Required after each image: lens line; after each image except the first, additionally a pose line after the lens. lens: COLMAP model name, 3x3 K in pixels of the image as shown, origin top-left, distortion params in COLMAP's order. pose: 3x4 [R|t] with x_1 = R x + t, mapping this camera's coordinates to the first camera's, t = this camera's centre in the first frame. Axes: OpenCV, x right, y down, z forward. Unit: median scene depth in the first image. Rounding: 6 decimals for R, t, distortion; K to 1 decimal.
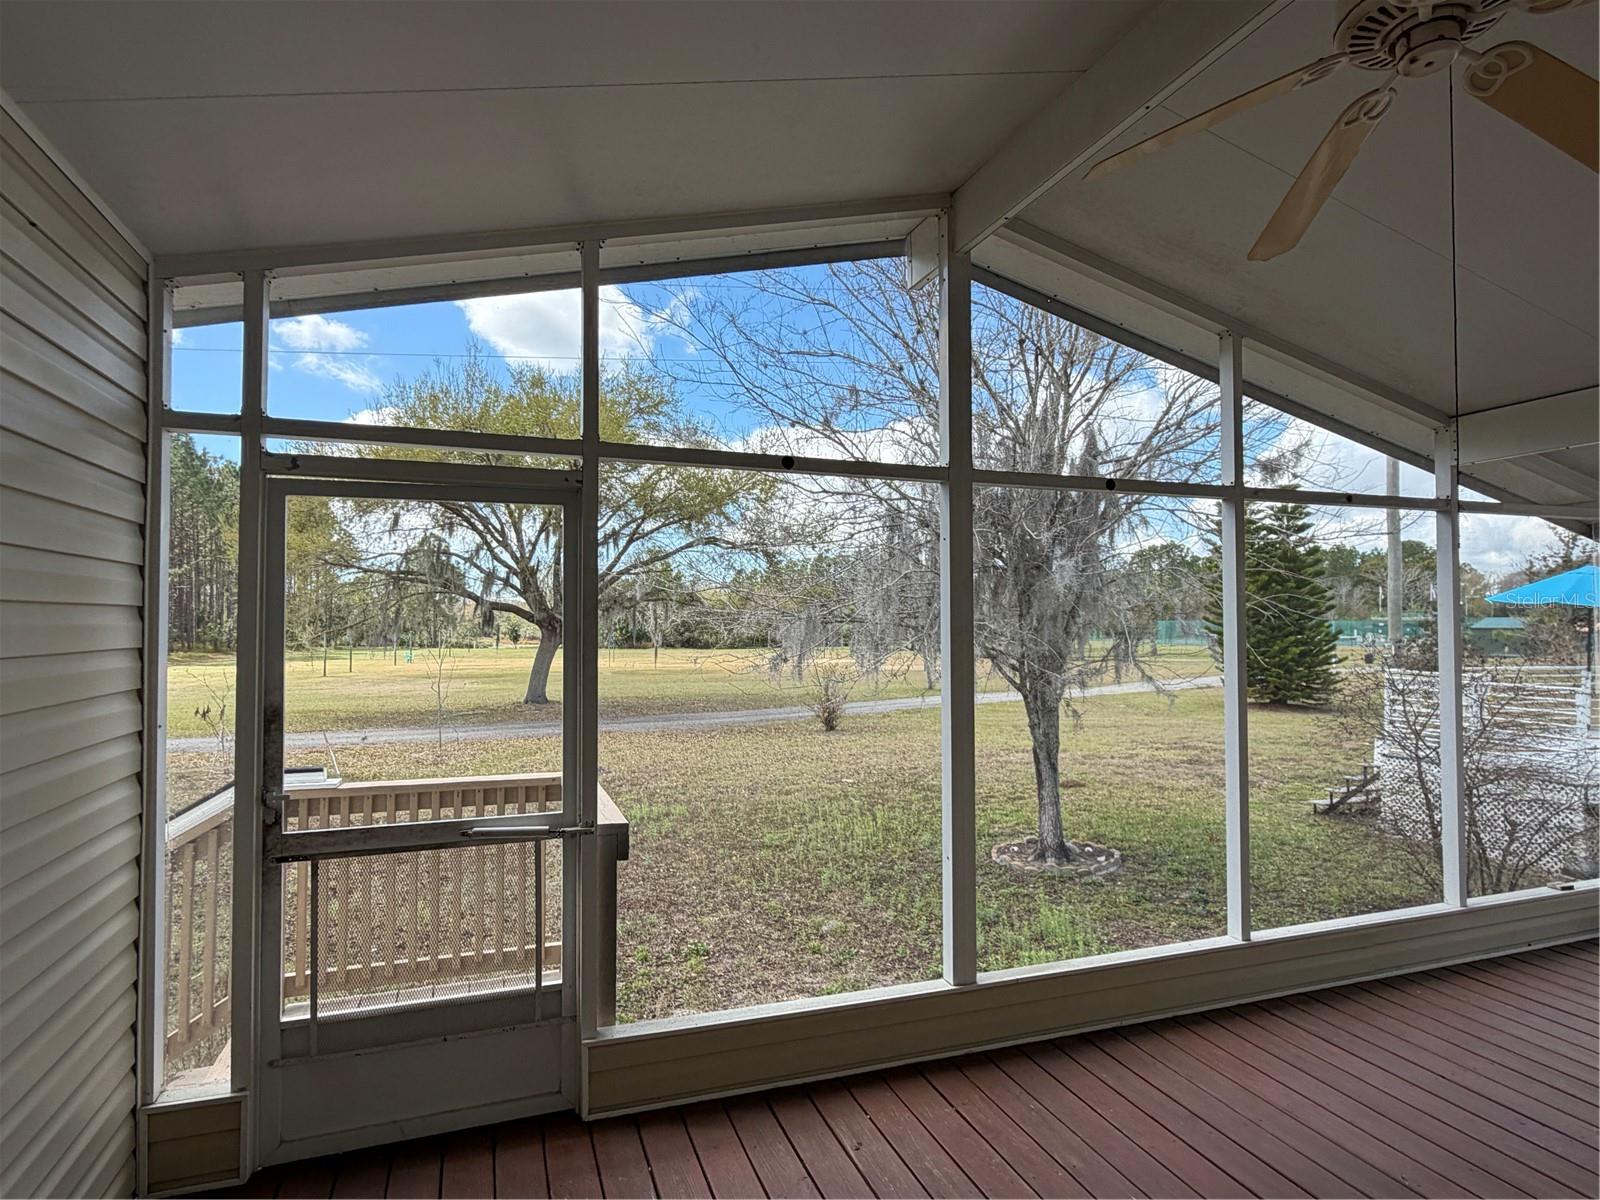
lens RADIAL K [[888.5, 0, 800.0], [0, 888.5, 600.0], [0, 0, 1]] dist [0.005595, 0.000015]
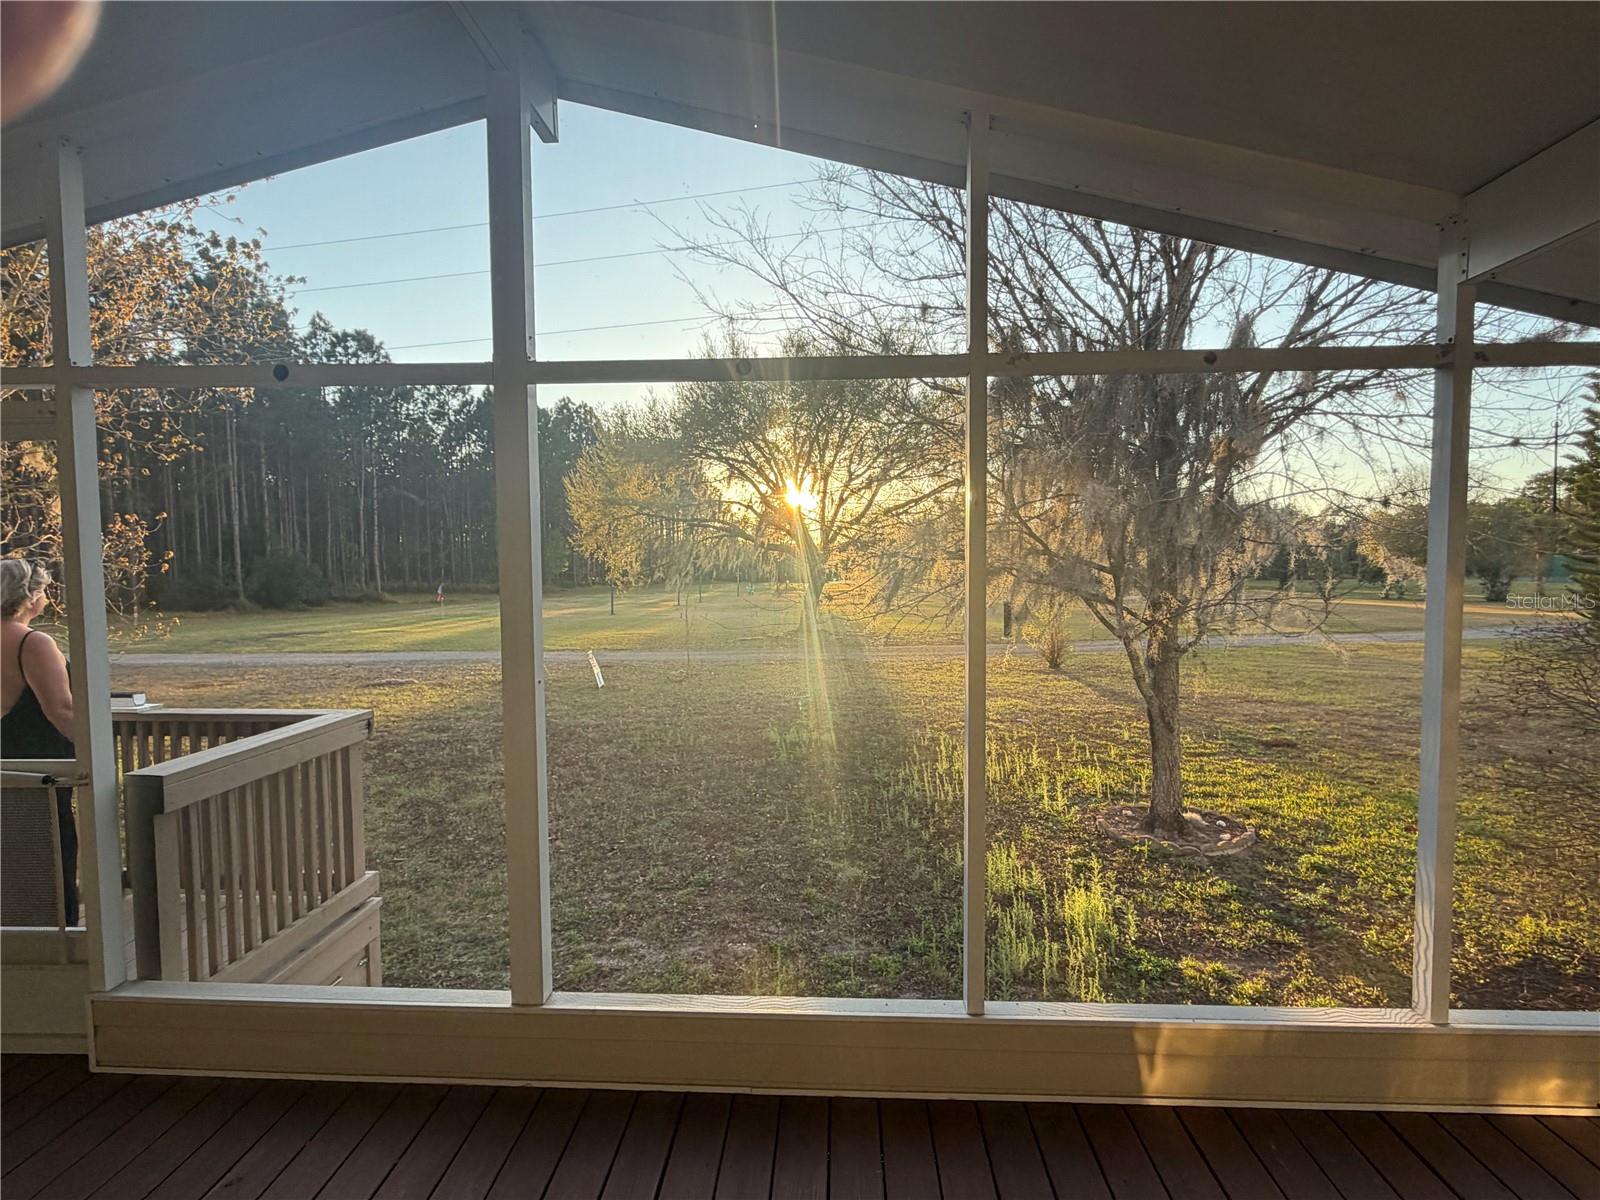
lens RADIAL K [[790.6, 0, 805.5], [0, 790.6, 604.3], [0, 0, 1]] dist [0.030128, -0.036433]
pose [[0.929238, 0.015904, -0.369140, 0.515286], [0.013377, 0.996970, 0.076626, 0.014384], [0.369241, -0.076142, 0.926209, 0.353549]]
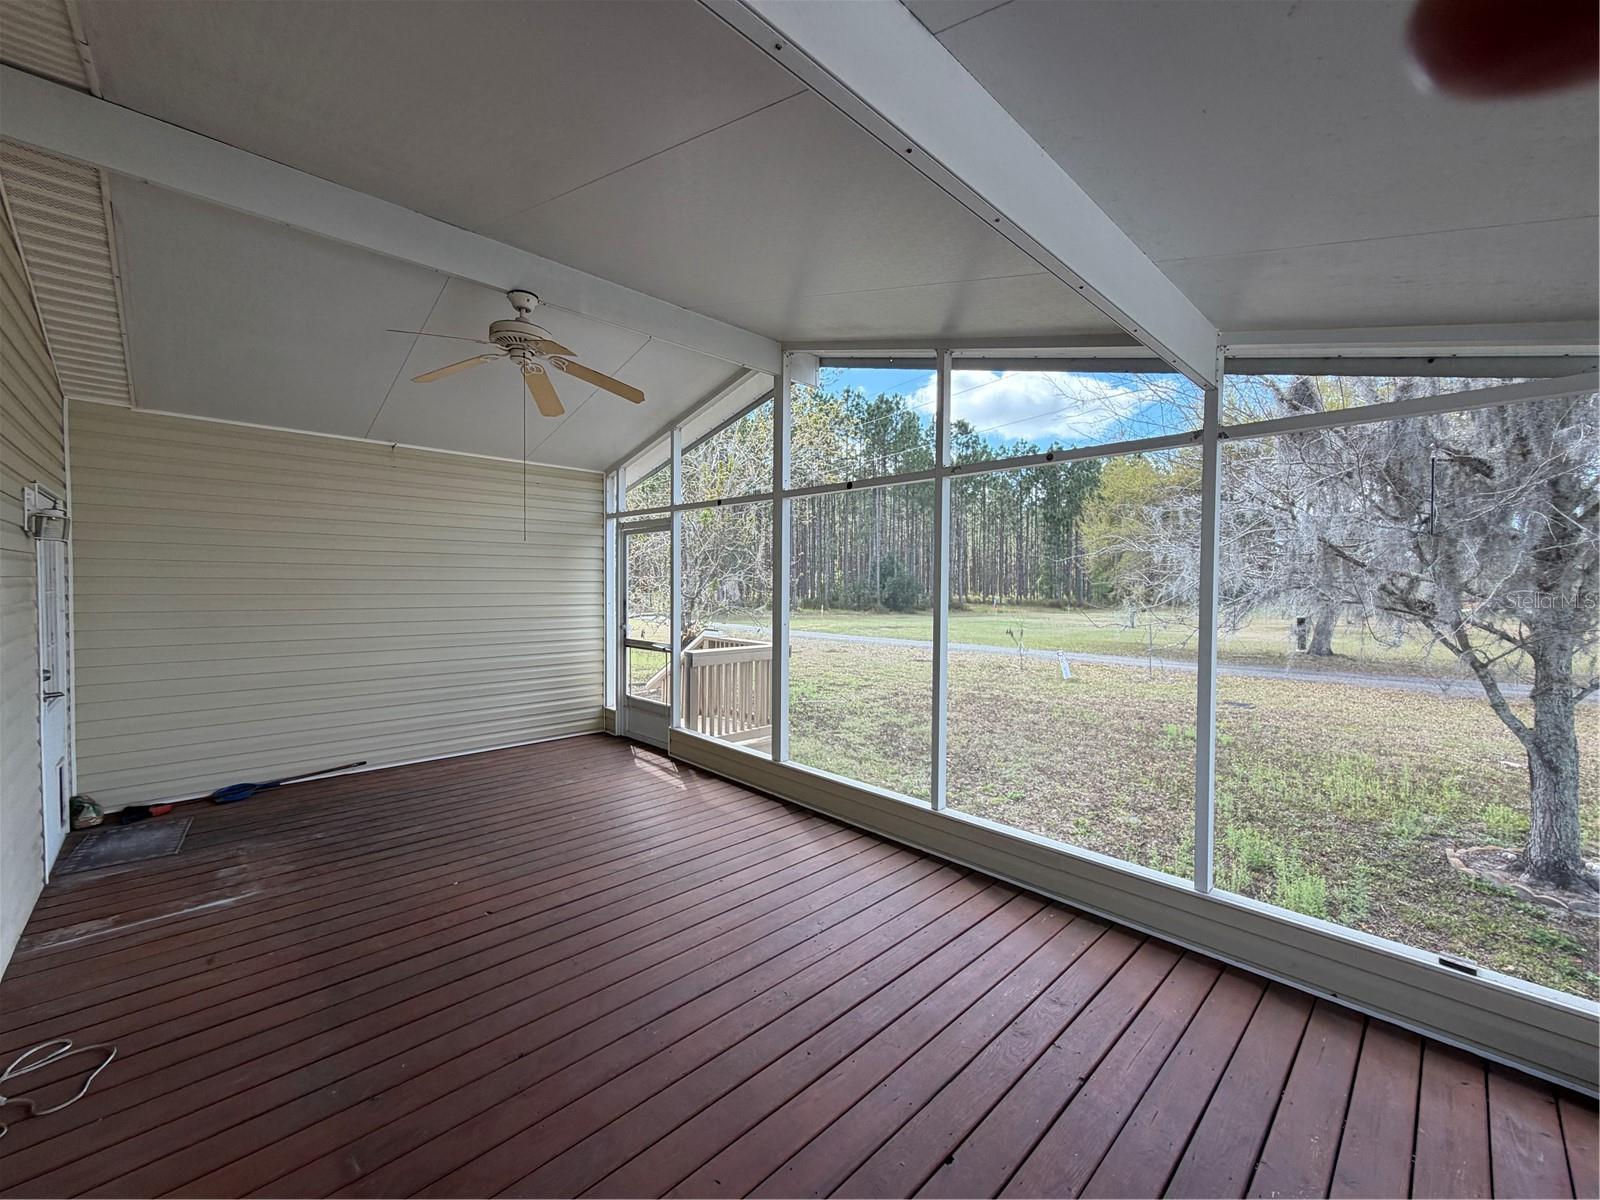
lens RADIAL K [[637.6, 0, 803.9], [0, 637.6, 600.0], [0, 0, 1]] dist [0.000215, 0.000111]
pose [[0.416670, 0.029028, -0.908594, 1.106301], [0.015708, 0.999111, 0.039123, 0.023091], [0.908922, -0.030574, 0.415843, 0.373851]]
